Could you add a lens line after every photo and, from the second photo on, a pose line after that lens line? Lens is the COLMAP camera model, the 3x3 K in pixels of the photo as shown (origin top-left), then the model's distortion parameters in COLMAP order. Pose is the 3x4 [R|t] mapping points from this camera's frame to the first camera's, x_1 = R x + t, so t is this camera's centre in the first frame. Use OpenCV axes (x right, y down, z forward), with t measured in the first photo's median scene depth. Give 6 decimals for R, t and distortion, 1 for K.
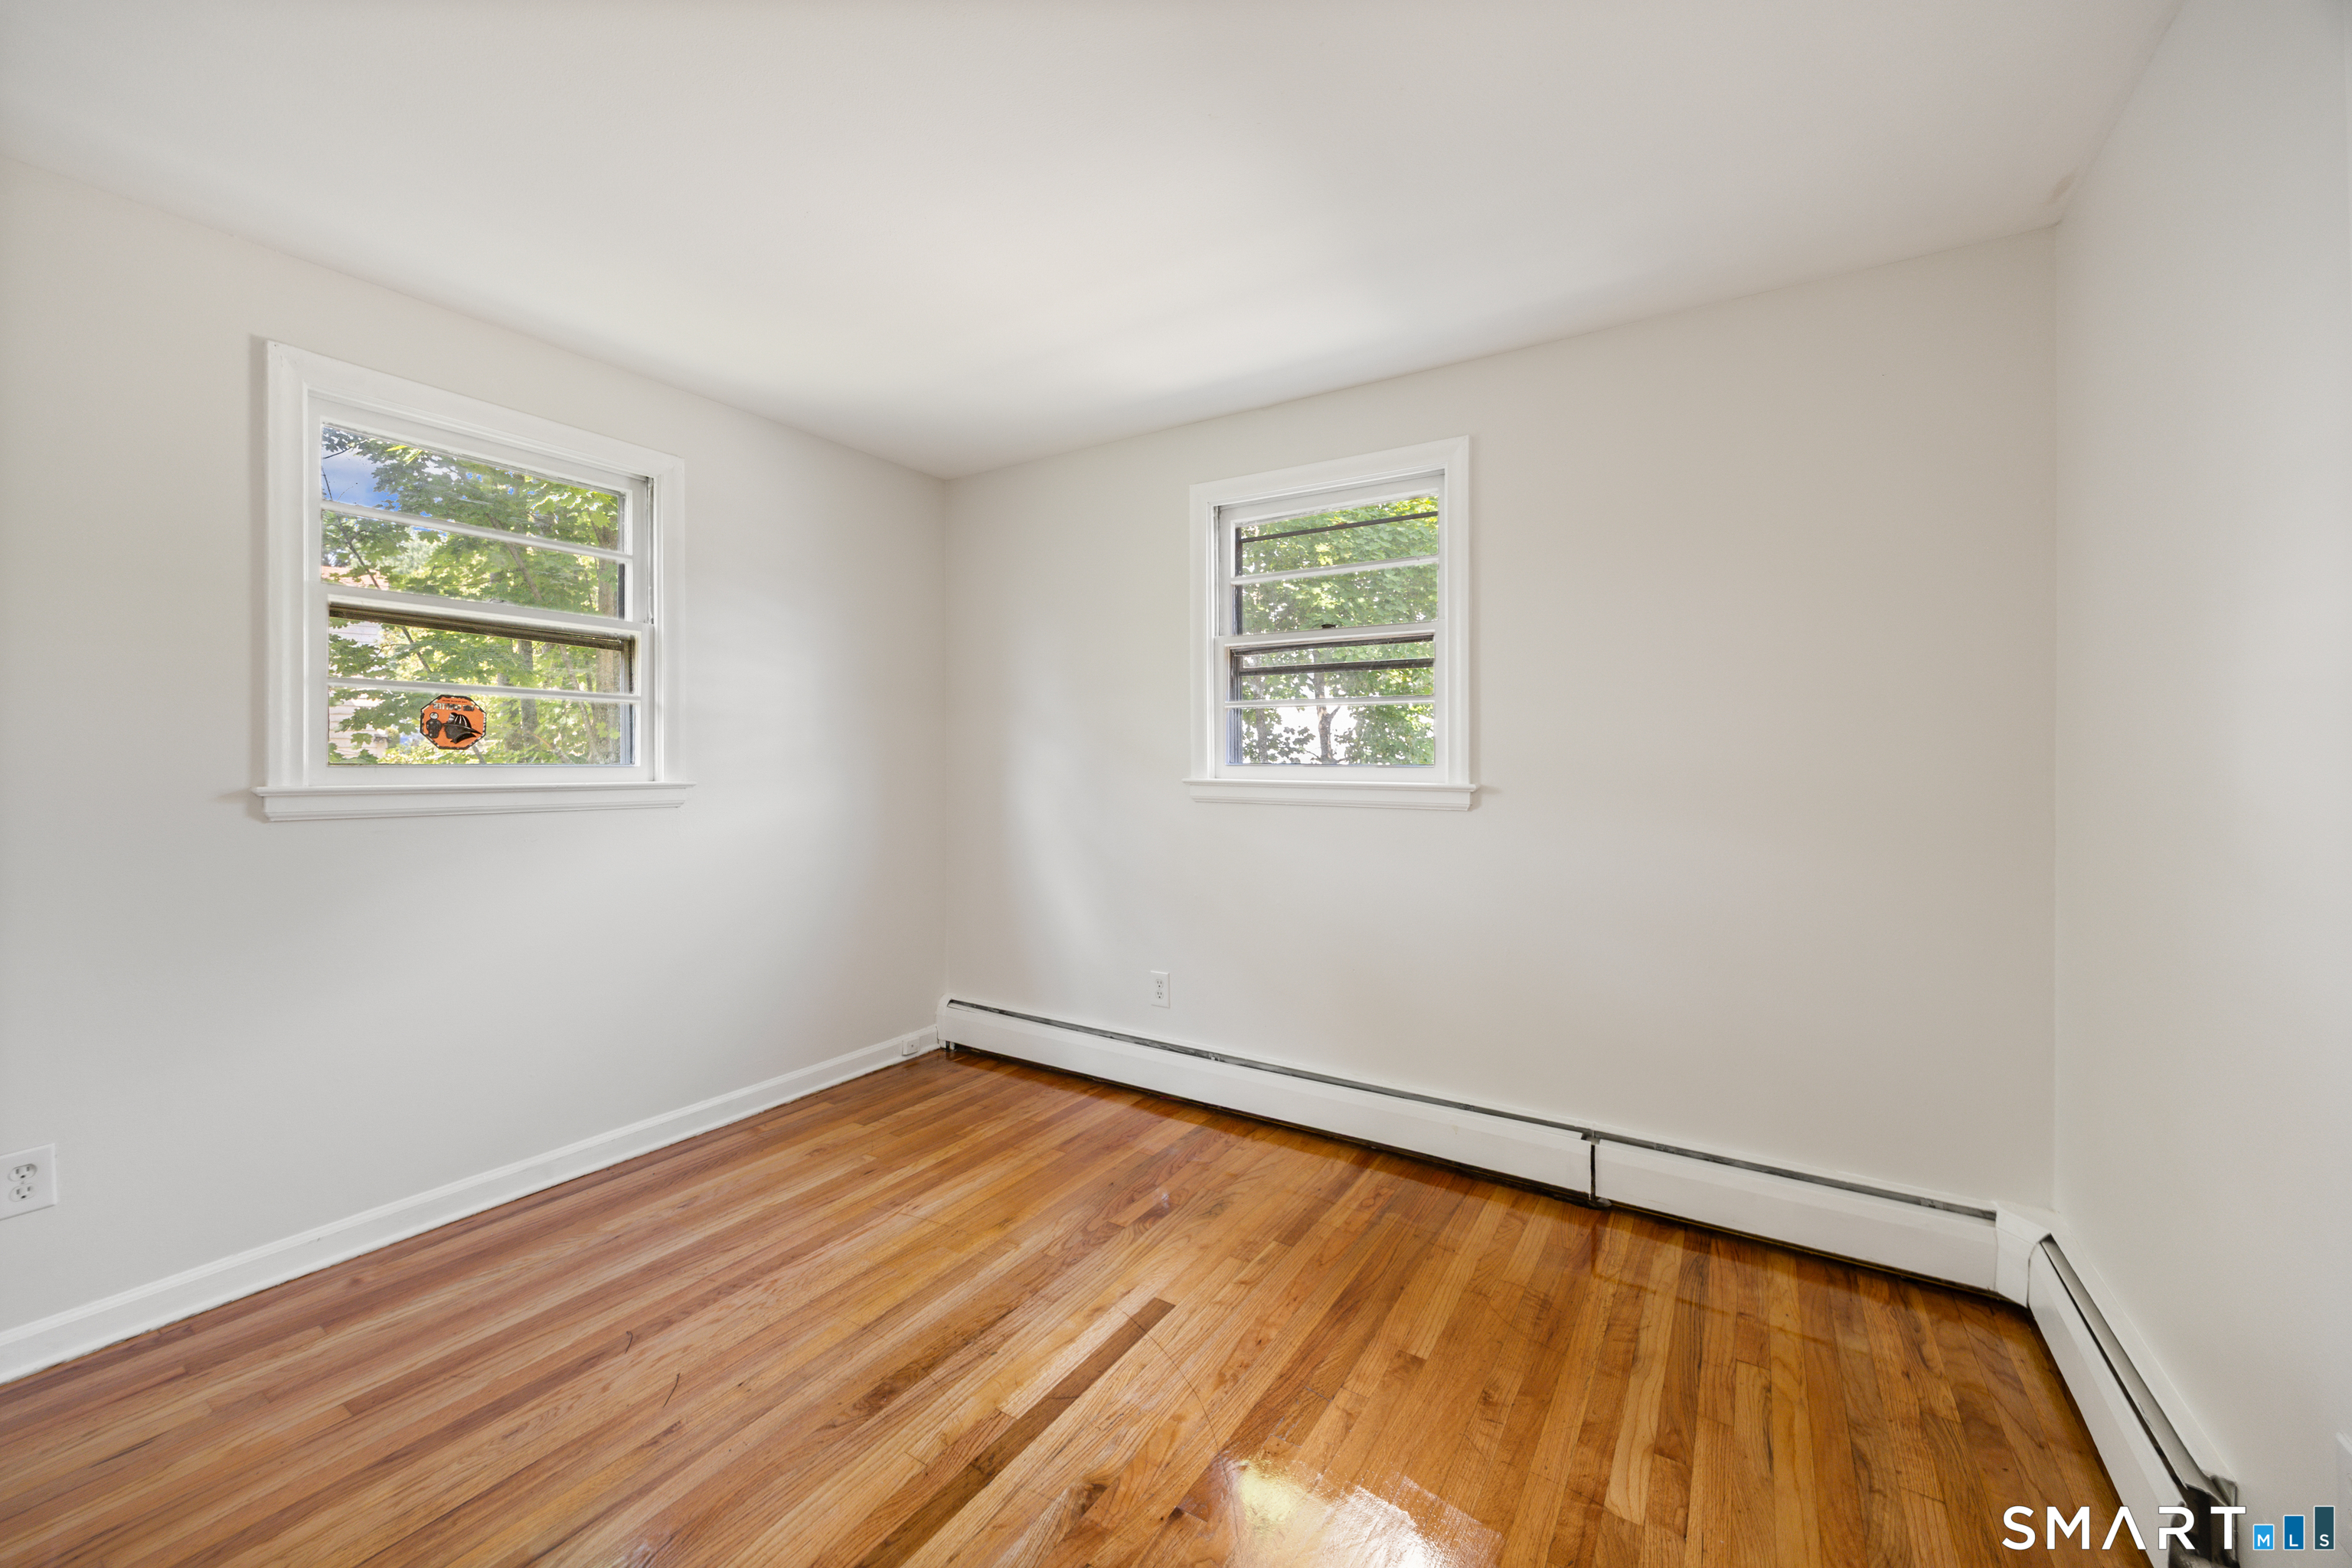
lens RADIAL K [[910.6, 0, 1176.9], [0, 910.6, 741.8], [0, 0, 1]] dist [0.000122, -0.000162]
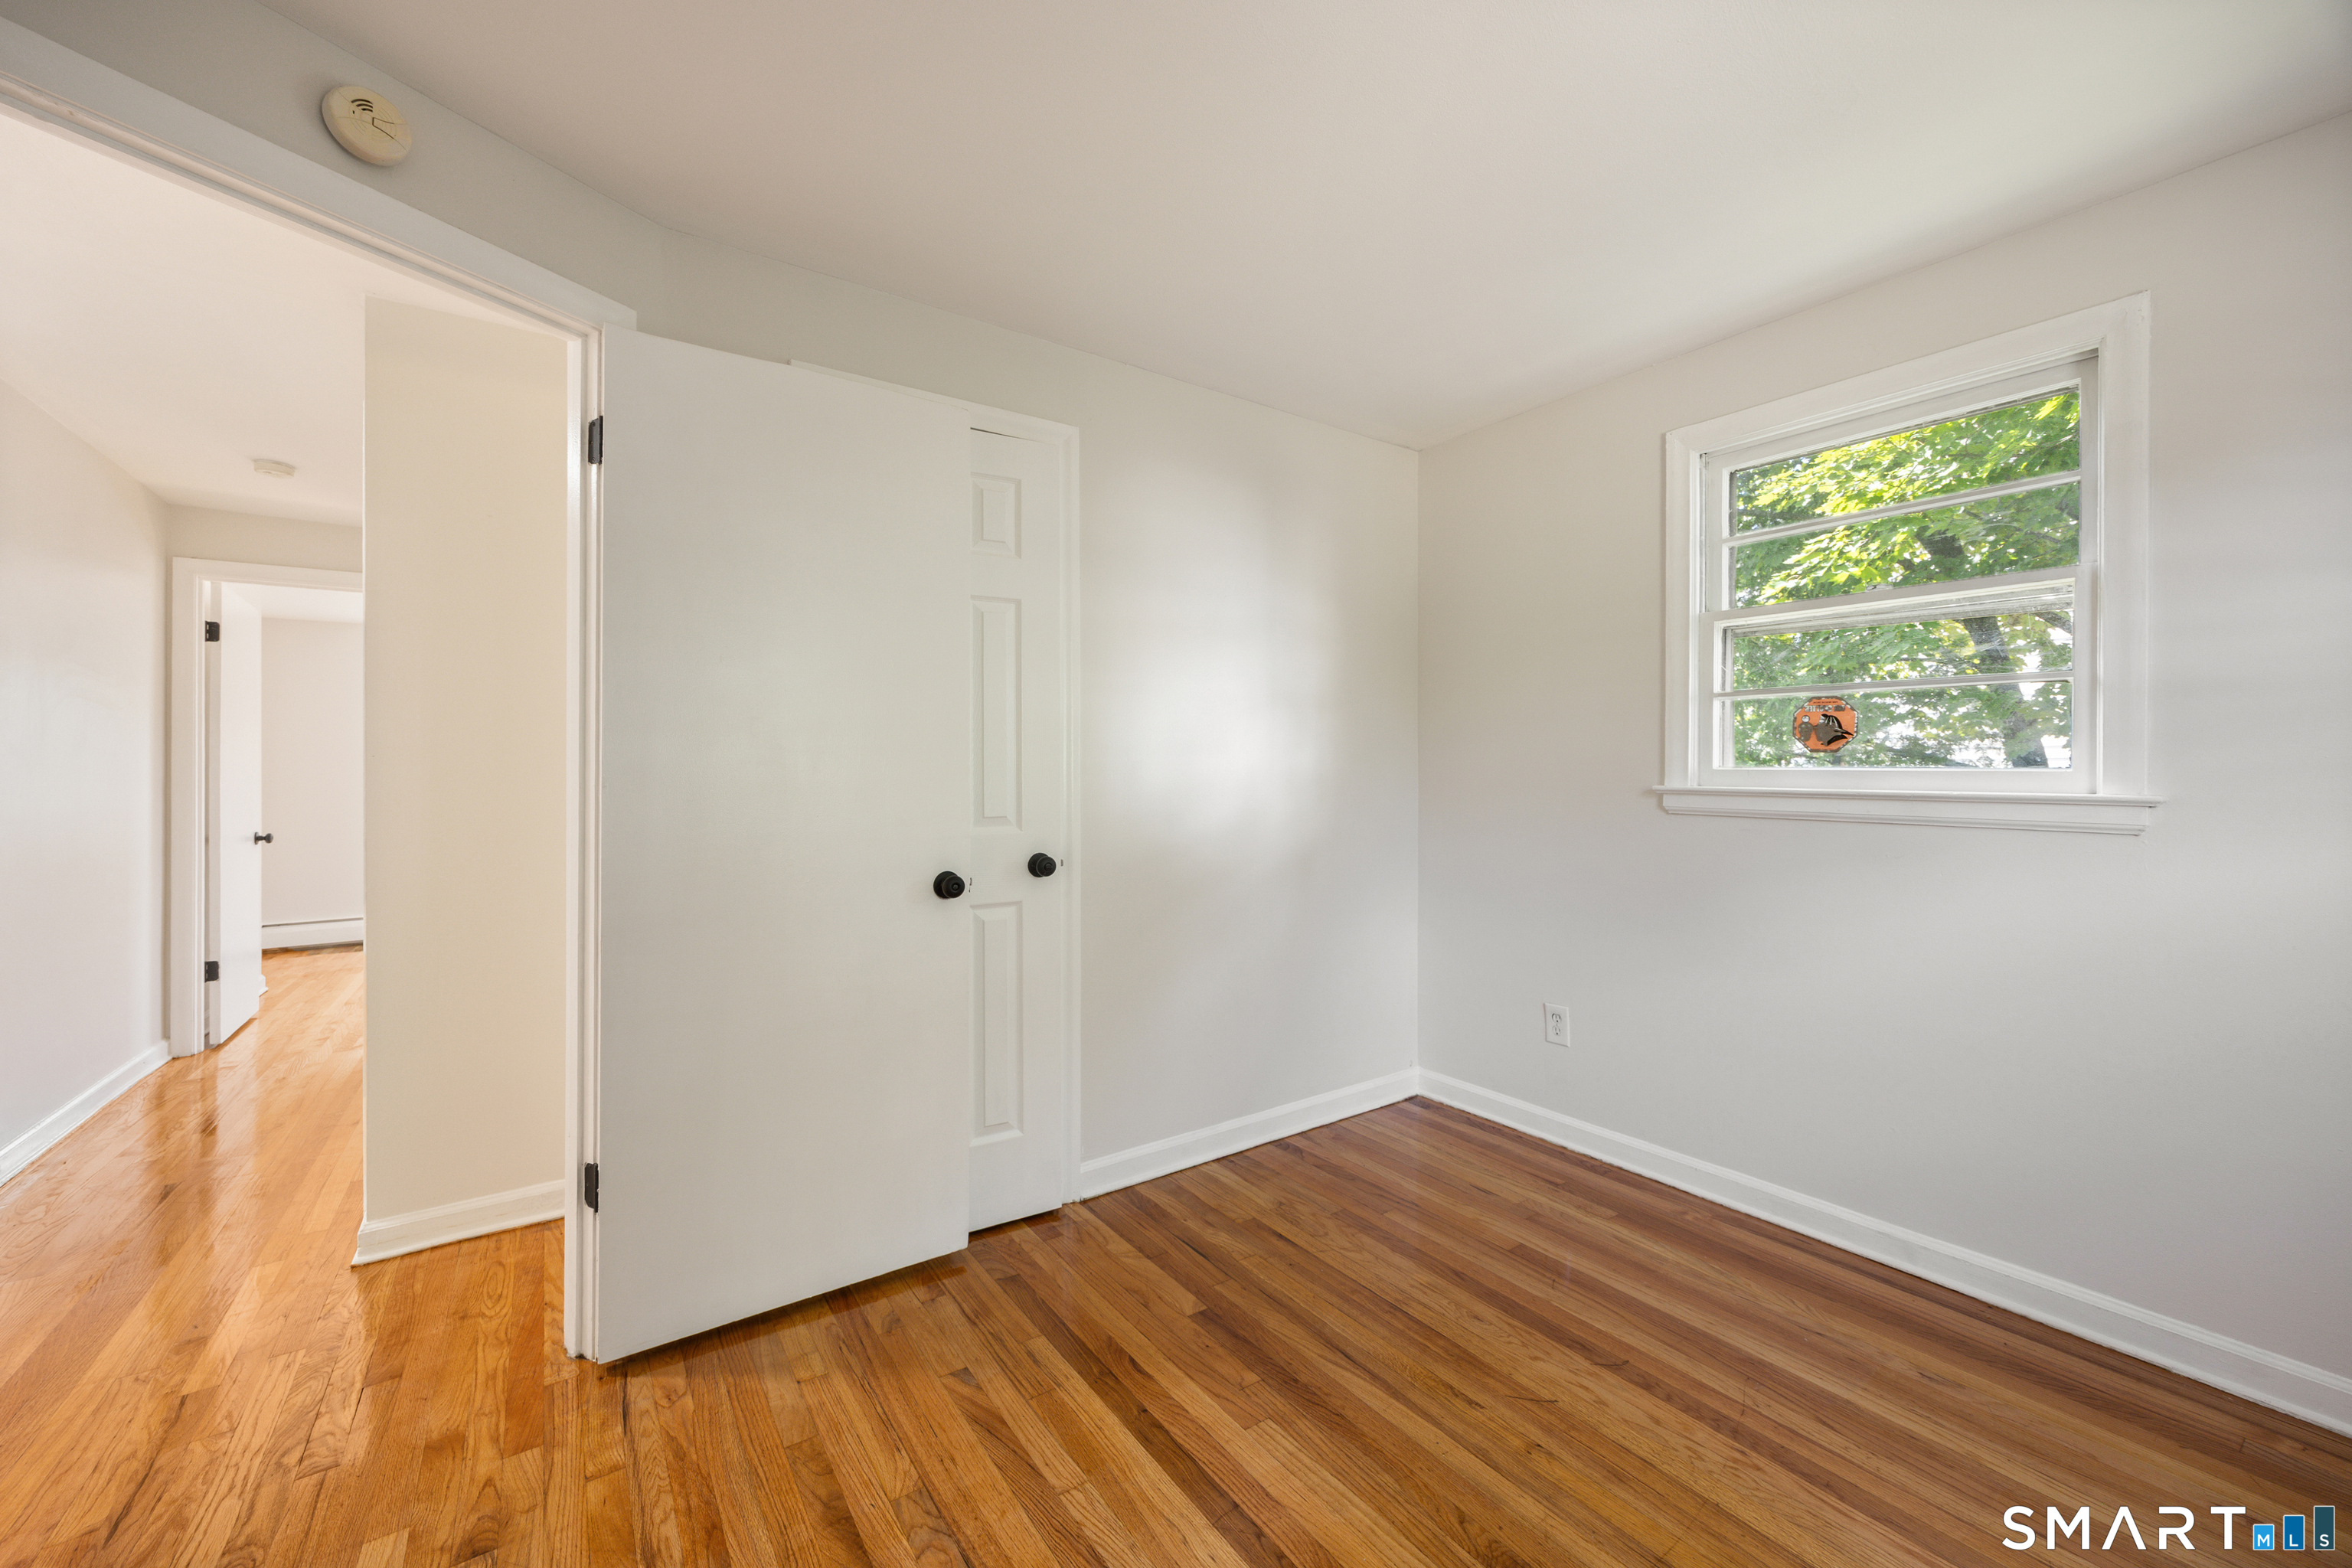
lens RADIAL K [[909.3, 0, 1176.0], [0, 909.3, 784.0], [0, 0, 1]] dist [-0.000092, -0.000075]
pose [[-0.387925, 0.011168, -0.921623, 0.412511], [0.014327, 0.999879, 0.006086, 0.030327], [0.921580, -0.010843, -0.388038, 0.865986]]
